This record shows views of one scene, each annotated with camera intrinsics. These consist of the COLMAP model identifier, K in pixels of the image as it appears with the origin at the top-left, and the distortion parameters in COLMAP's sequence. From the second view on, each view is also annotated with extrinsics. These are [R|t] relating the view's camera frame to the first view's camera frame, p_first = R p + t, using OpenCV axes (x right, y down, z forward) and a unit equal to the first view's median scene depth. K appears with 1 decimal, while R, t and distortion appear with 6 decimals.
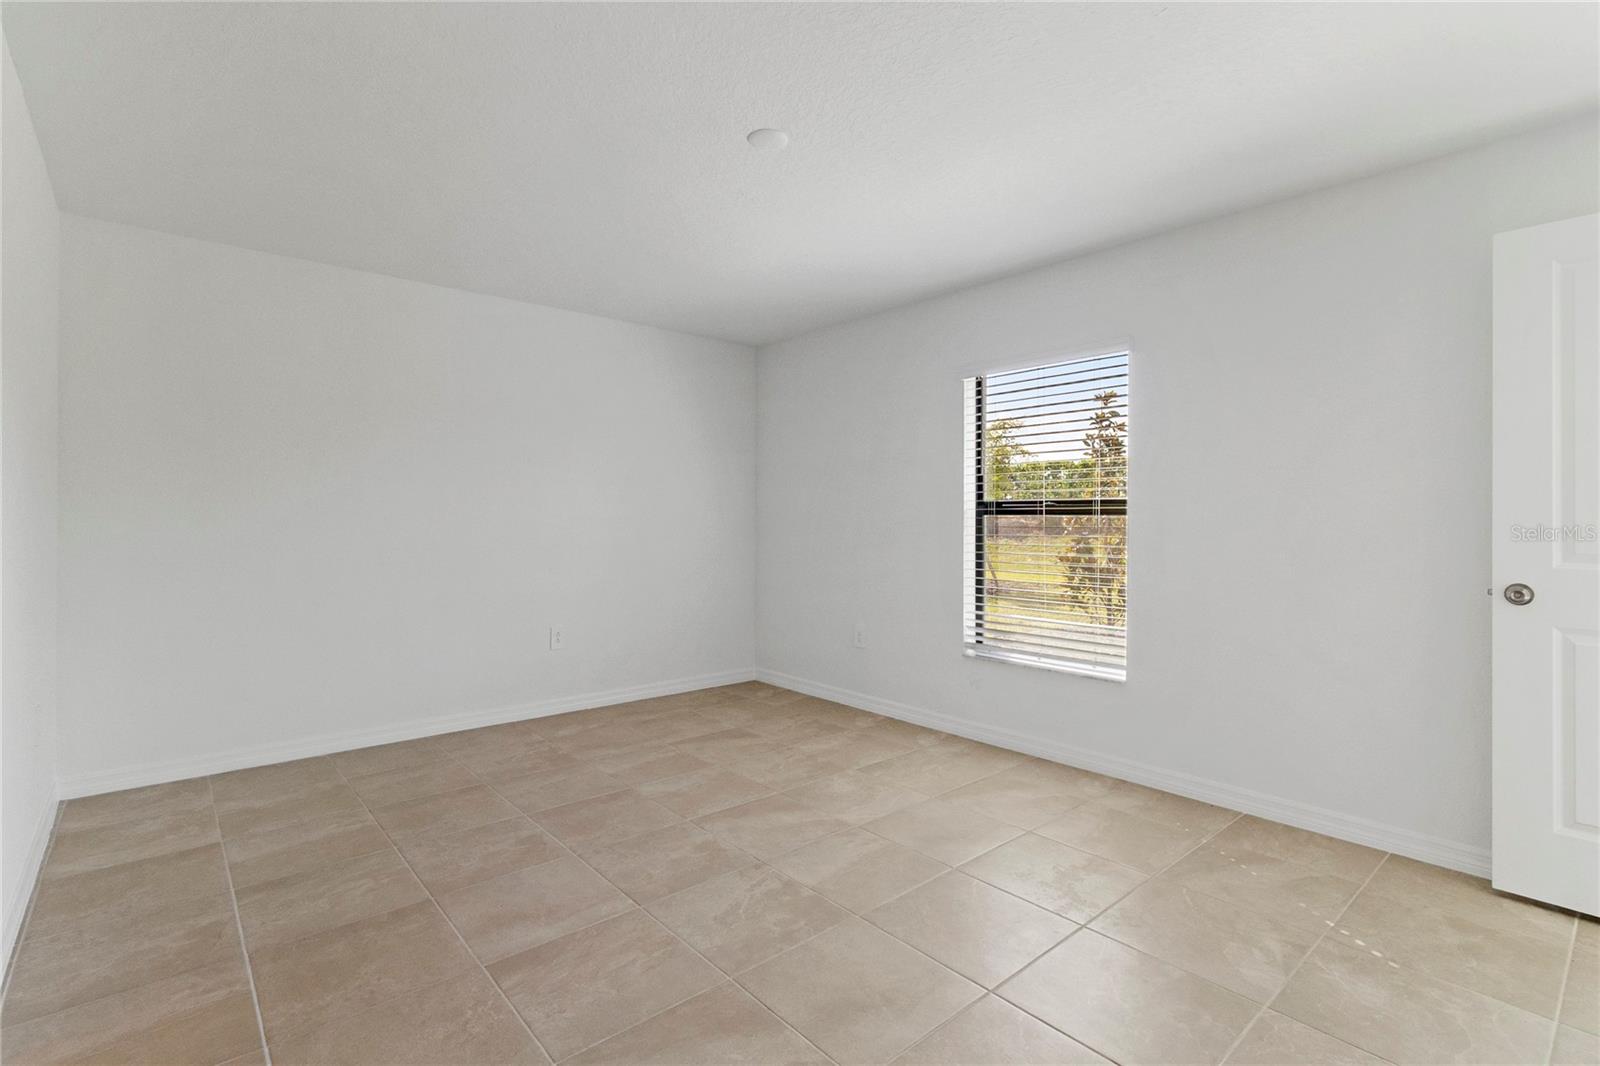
lens RADIAL K [[741.5, 0, 792.6], [0, 741.5, 515.3], [0, 0, 1]] dist [0.002192, 0.000221]
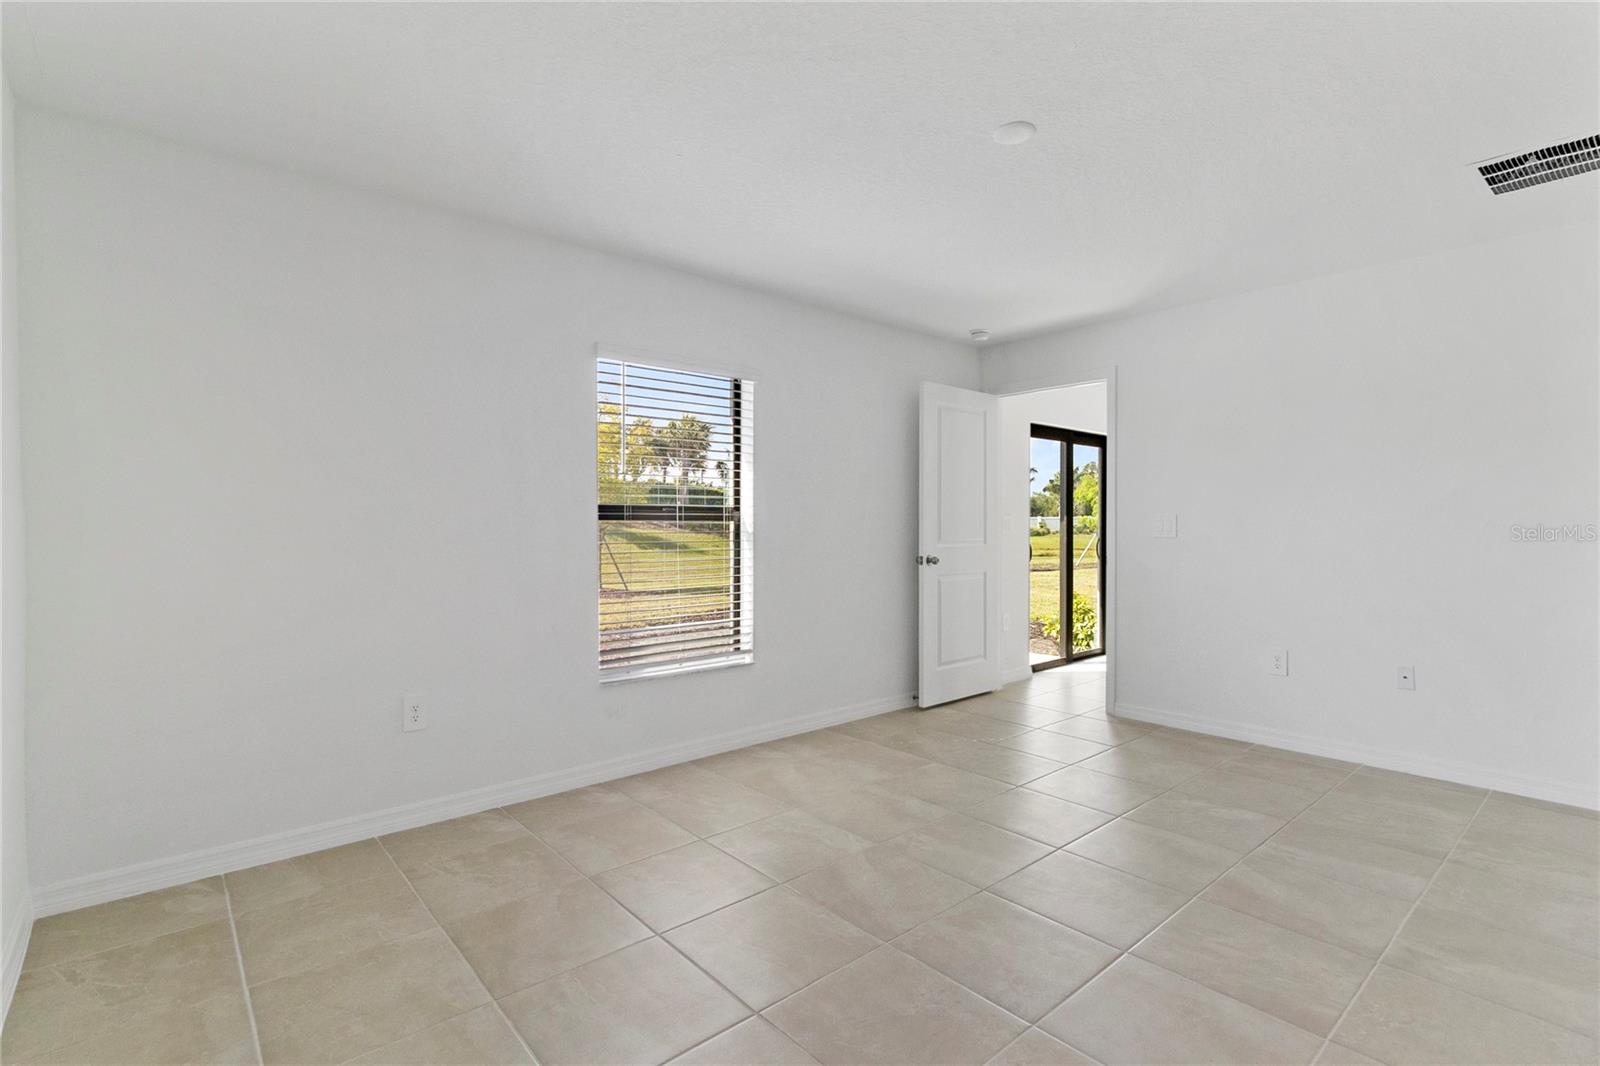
lens RADIAL K [[741.5, 0, 792.6], [0, 741.5, 515.3], [0, 0, 1]] dist [0.002192, 0.000221]
pose [[-0.010703, 0.025698, 0.999612, -0.729507], [0.001927, 0.999668, -0.025679, 0.019938], [-0.999941, 0.001651, -0.010749, 0.927976]]
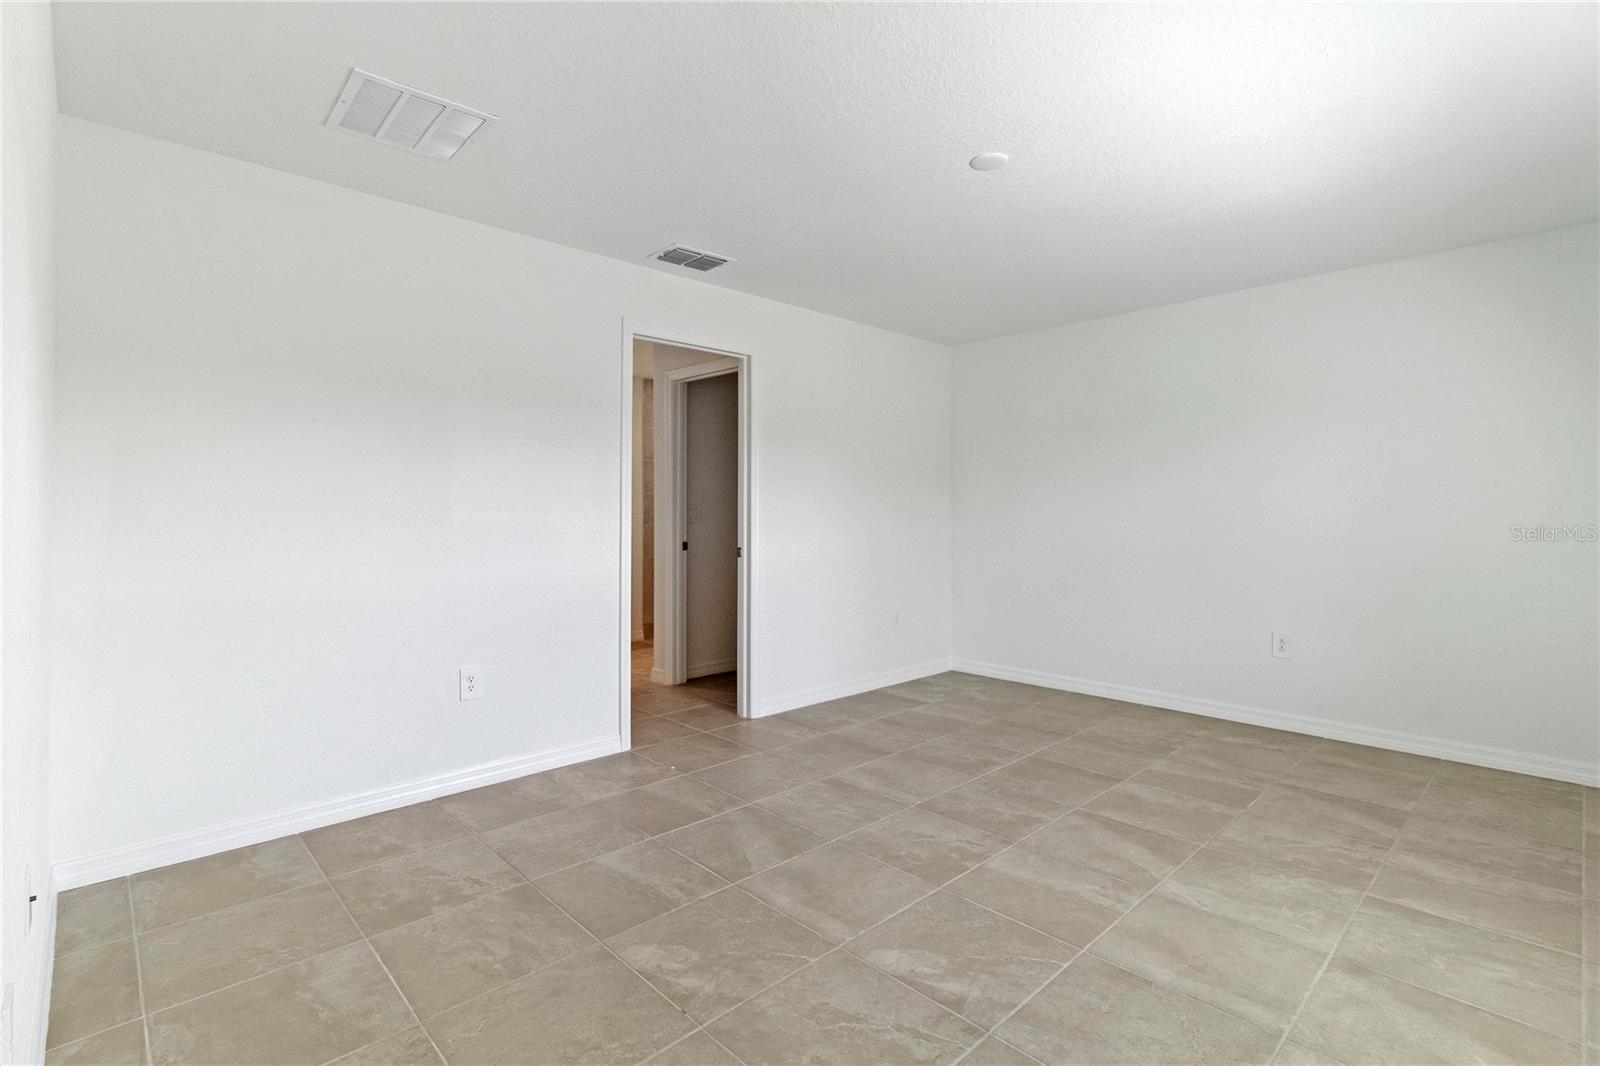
lens RADIAL K [[741.5, 0, 792.6], [0, 741.5, 515.3], [0, 0, 1]] dist [0.002192, 0.000221]
pose [[0.054880, -0.000517, -0.998493, 0.722677], [0.007332, 0.999973, -0.000115, 0.003369], [0.998466, -0.007315, 0.054883, 0.465951]]
